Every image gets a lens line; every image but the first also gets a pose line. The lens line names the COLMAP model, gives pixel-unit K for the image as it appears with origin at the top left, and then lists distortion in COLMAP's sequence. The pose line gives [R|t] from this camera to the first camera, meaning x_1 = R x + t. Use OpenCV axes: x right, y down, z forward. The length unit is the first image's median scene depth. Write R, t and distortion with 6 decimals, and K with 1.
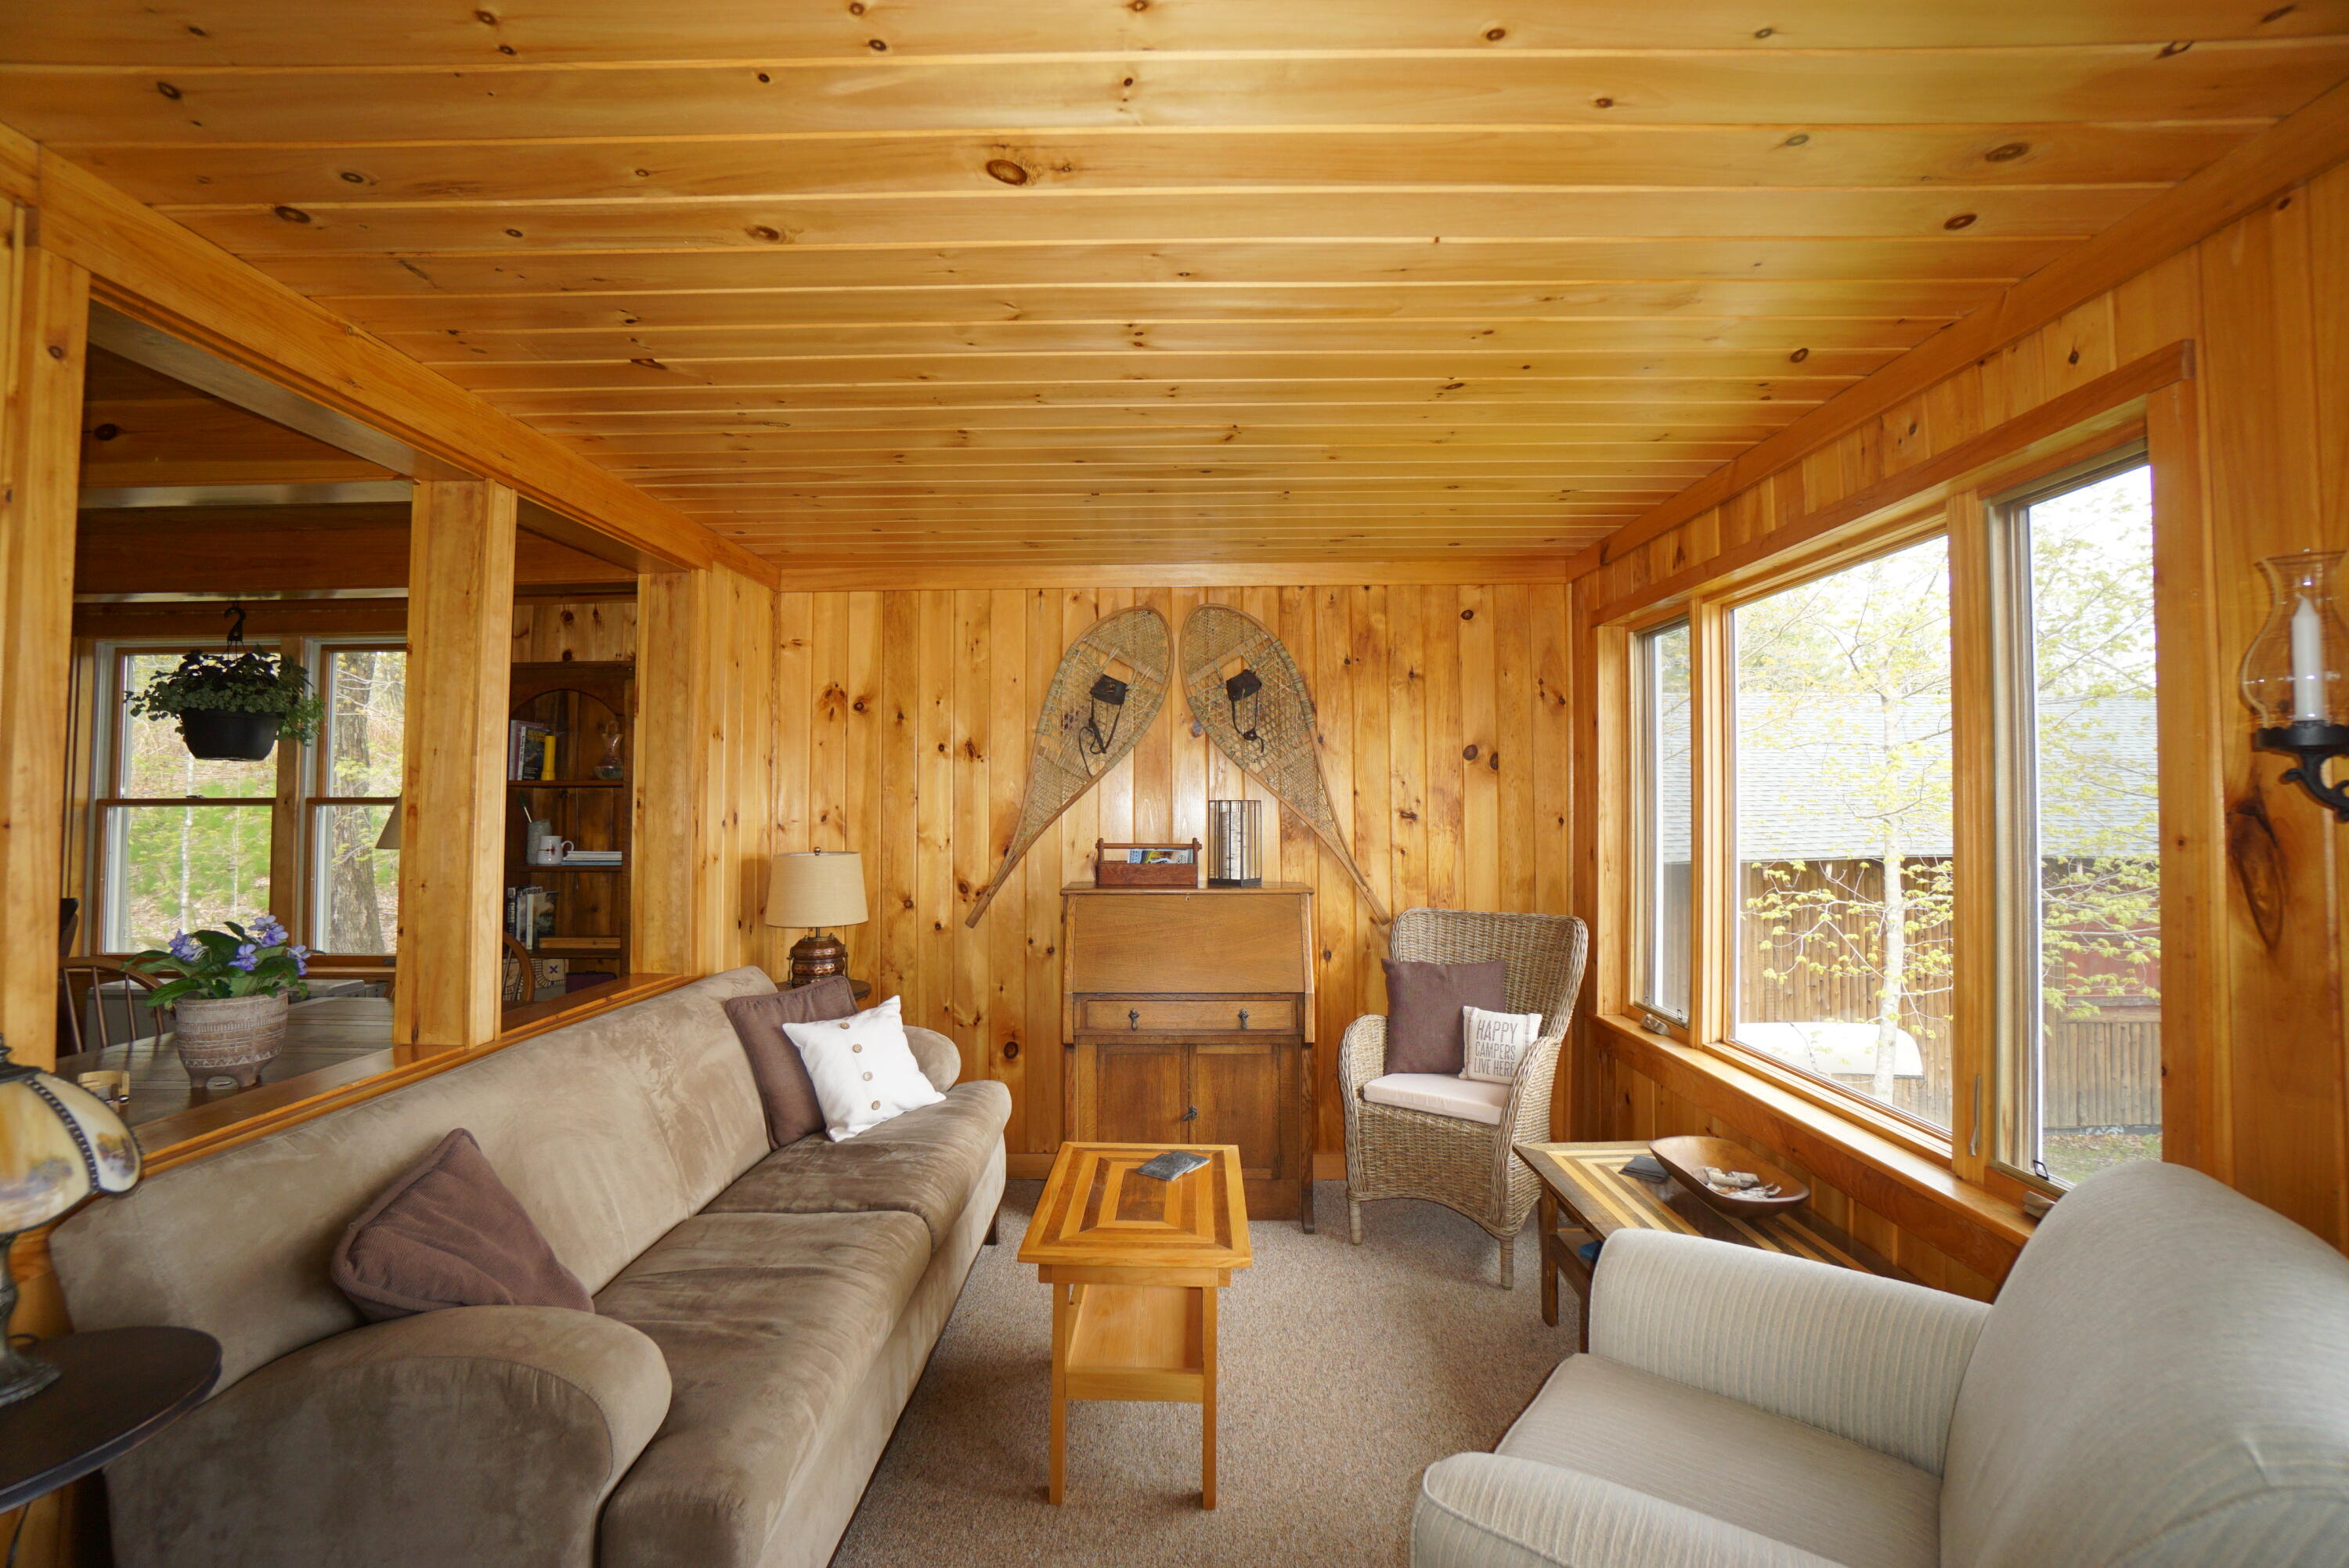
lens RADIAL K [[1041.0, 0, 1175.0], [0, 1041.0, 781.5], [0, 0, 1]] dist [-0.002743, -0.000149]
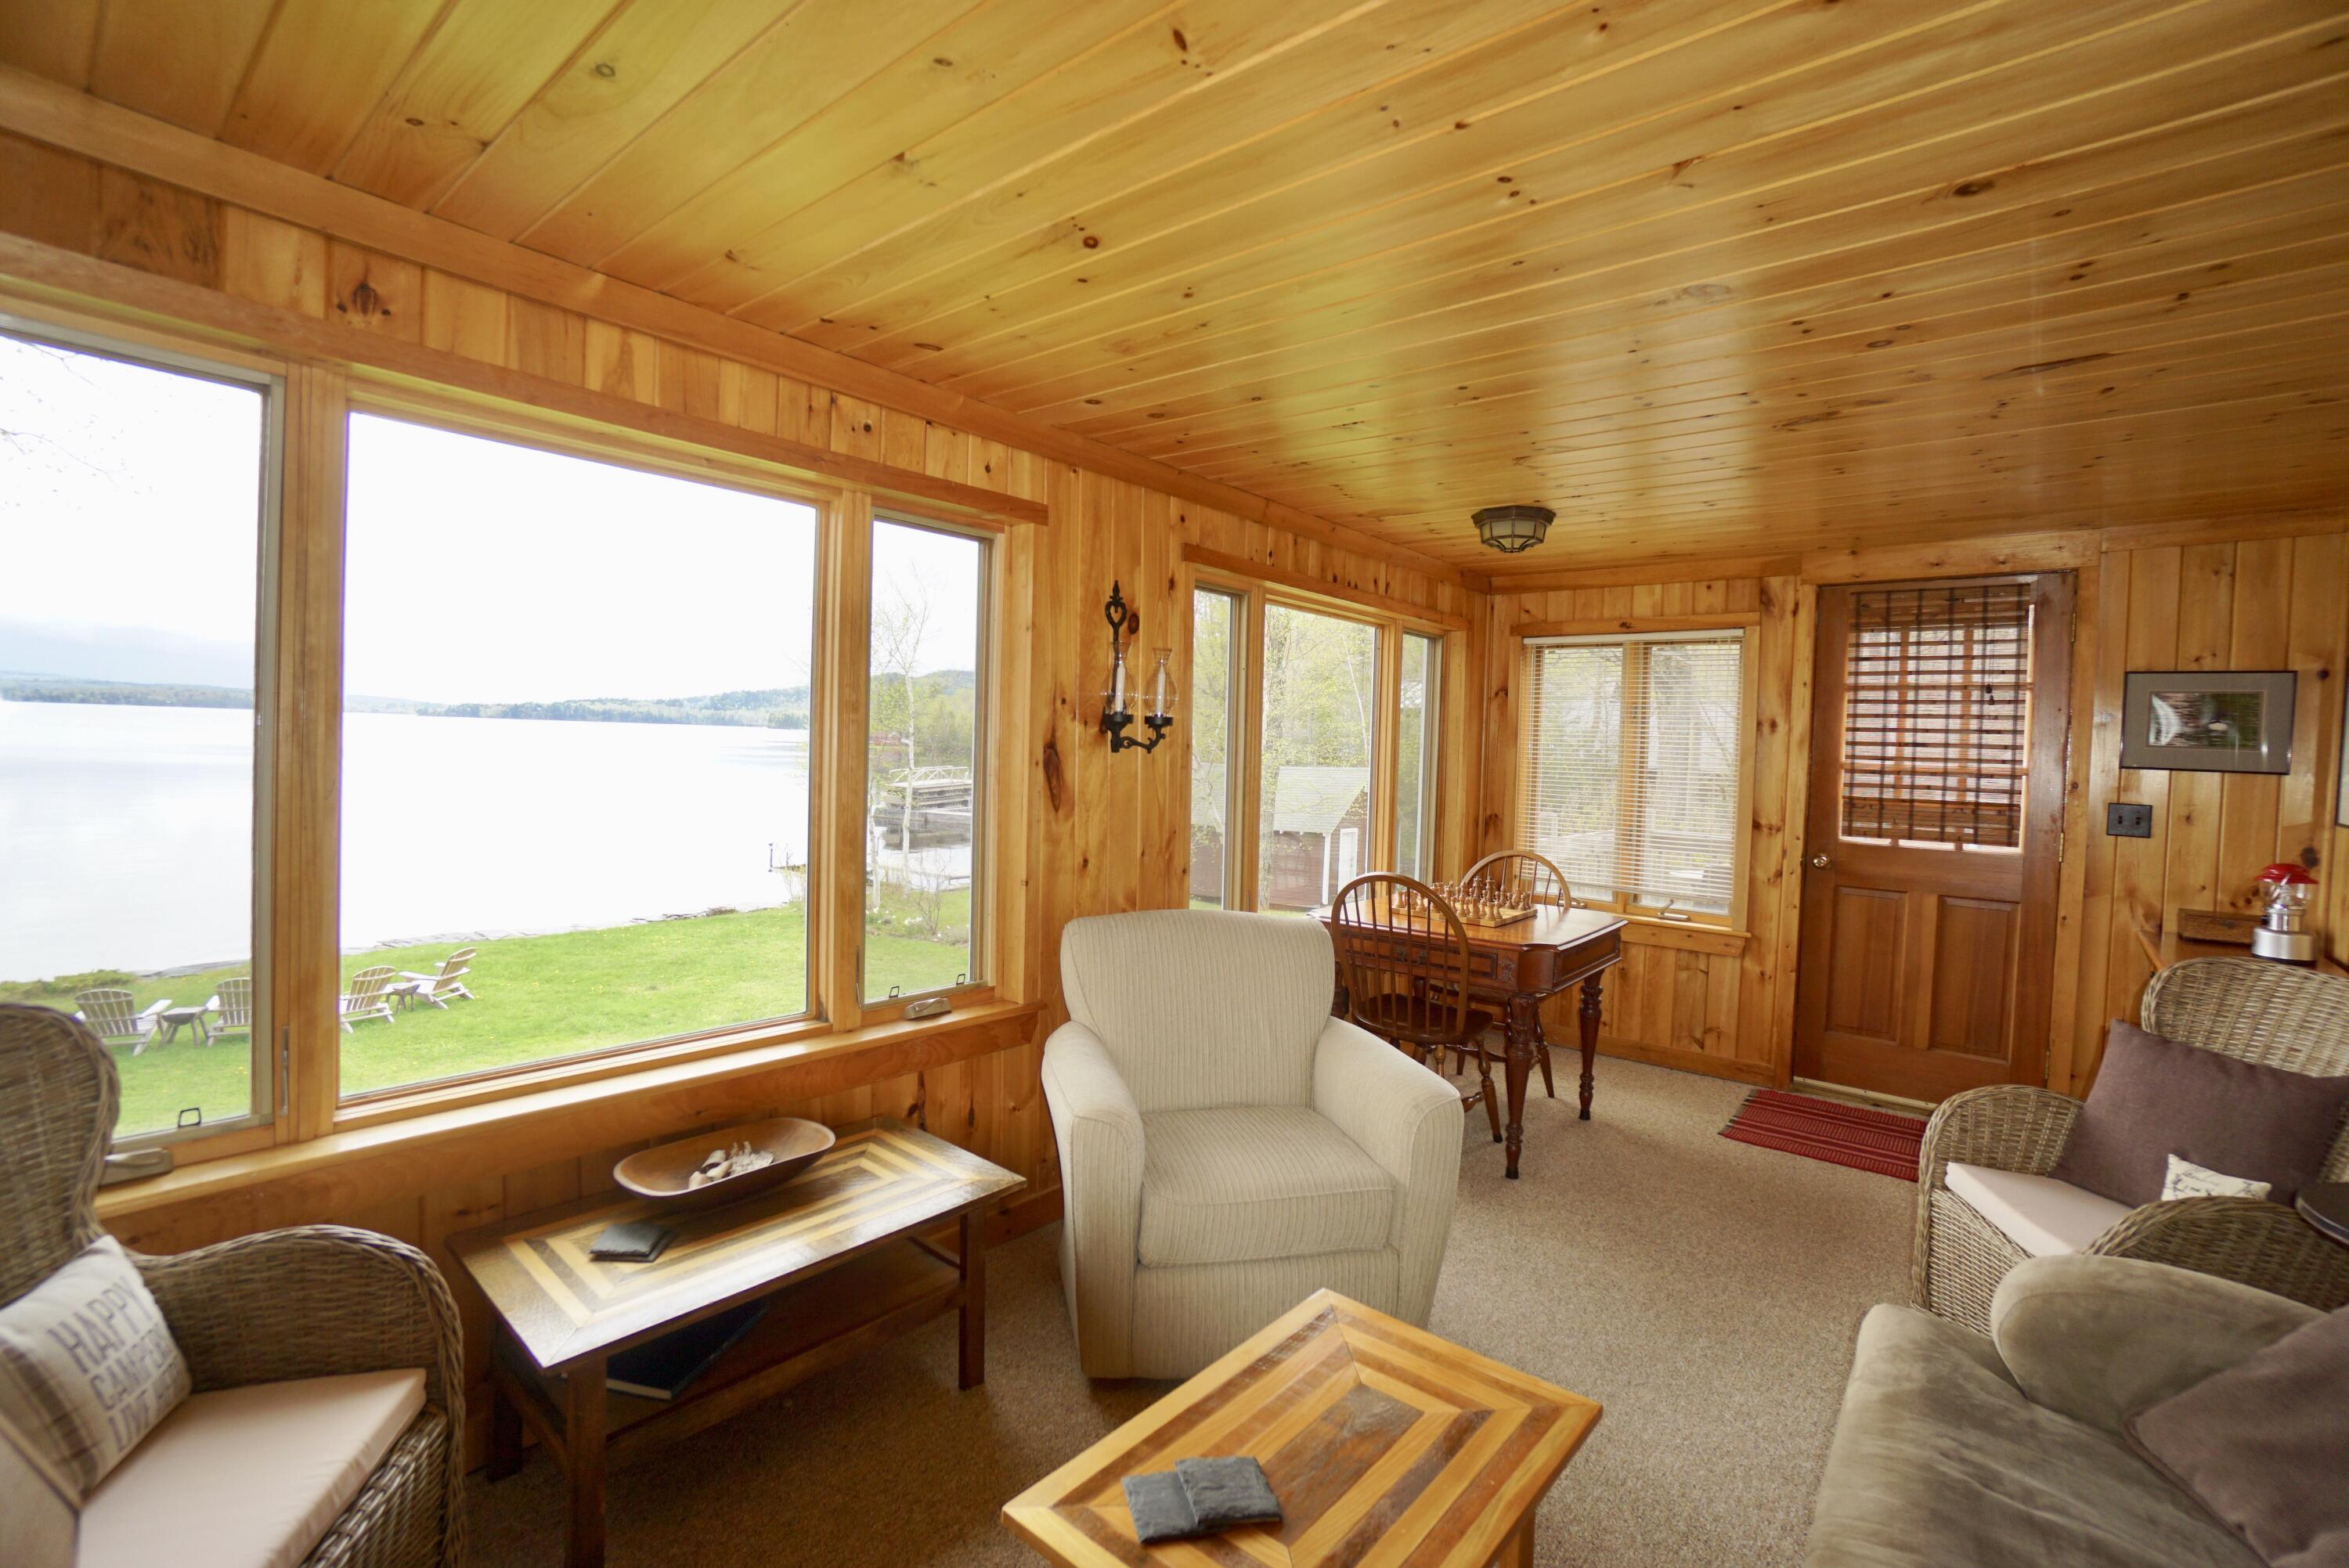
lens RADIAL K [[1041.0, 0, 1170.2], [0, 1041.0, 779.5], [0, 0, 1]] dist [-0.002743, -0.000149]
pose [[-0.769105, -0.040775, 0.637820, -0.324039], [-0.038602, 0.999104, 0.017323, 0.031981], [-0.637955, -0.011298, -0.769991, 1.580895]]
